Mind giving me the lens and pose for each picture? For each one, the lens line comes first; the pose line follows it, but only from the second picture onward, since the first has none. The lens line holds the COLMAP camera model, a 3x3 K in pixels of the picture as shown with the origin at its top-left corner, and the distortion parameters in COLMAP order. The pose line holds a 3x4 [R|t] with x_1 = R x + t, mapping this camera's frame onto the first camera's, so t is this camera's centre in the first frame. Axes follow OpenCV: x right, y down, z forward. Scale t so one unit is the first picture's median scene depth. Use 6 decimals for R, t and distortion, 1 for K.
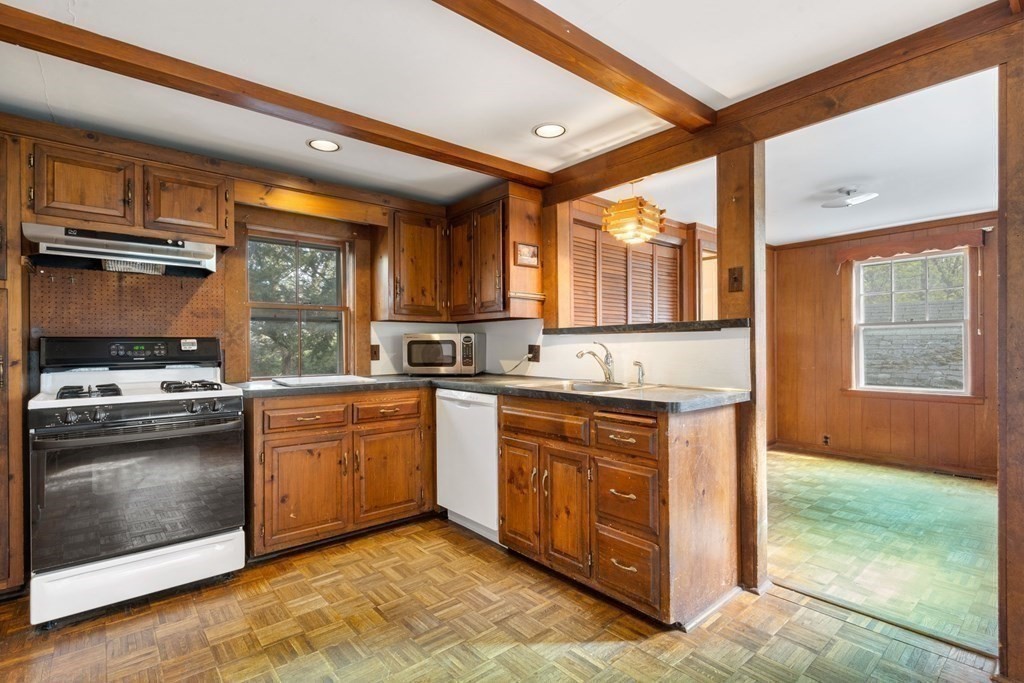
lens RADIAL K [[486.2, 0, 499.5], [0, 486.2, 345.8], [0, 0, 1]] dist [0.000117, 0.000140]
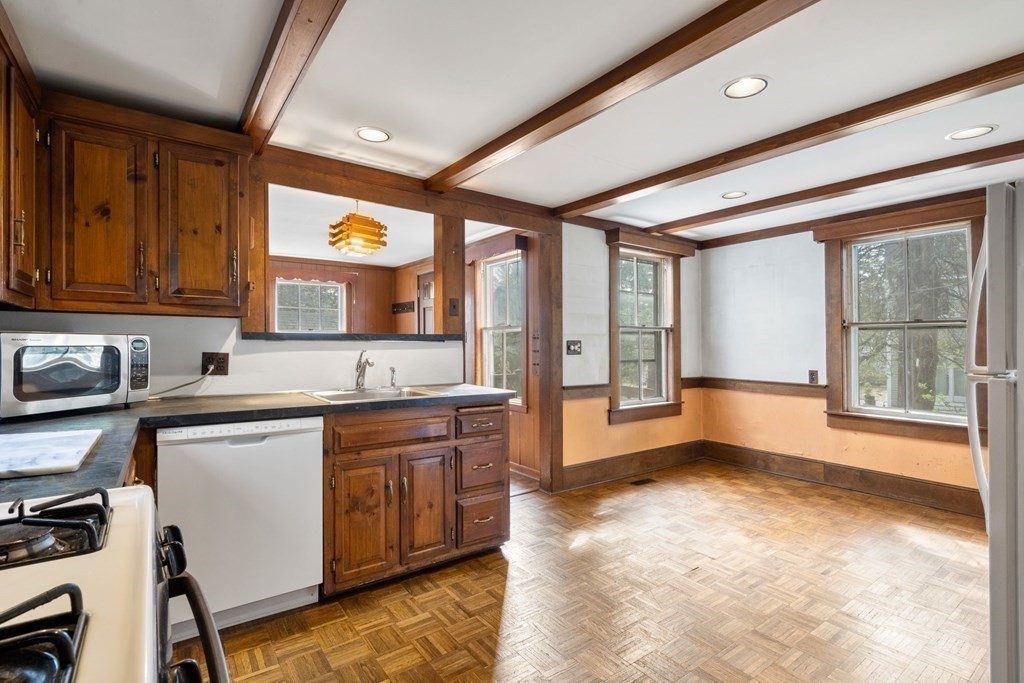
lens RADIAL K [[486.2, 0, 499.5], [0, 486.2, 345.8], [0, 0, 1]] dist [0.000117, 0.000140]
pose [[0.070870, 0.010408, 0.997431, -0.895968], [0.002647, 0.999940, -0.010622, -0.005910], [-0.997482, 0.003393, 0.070839, 0.723580]]
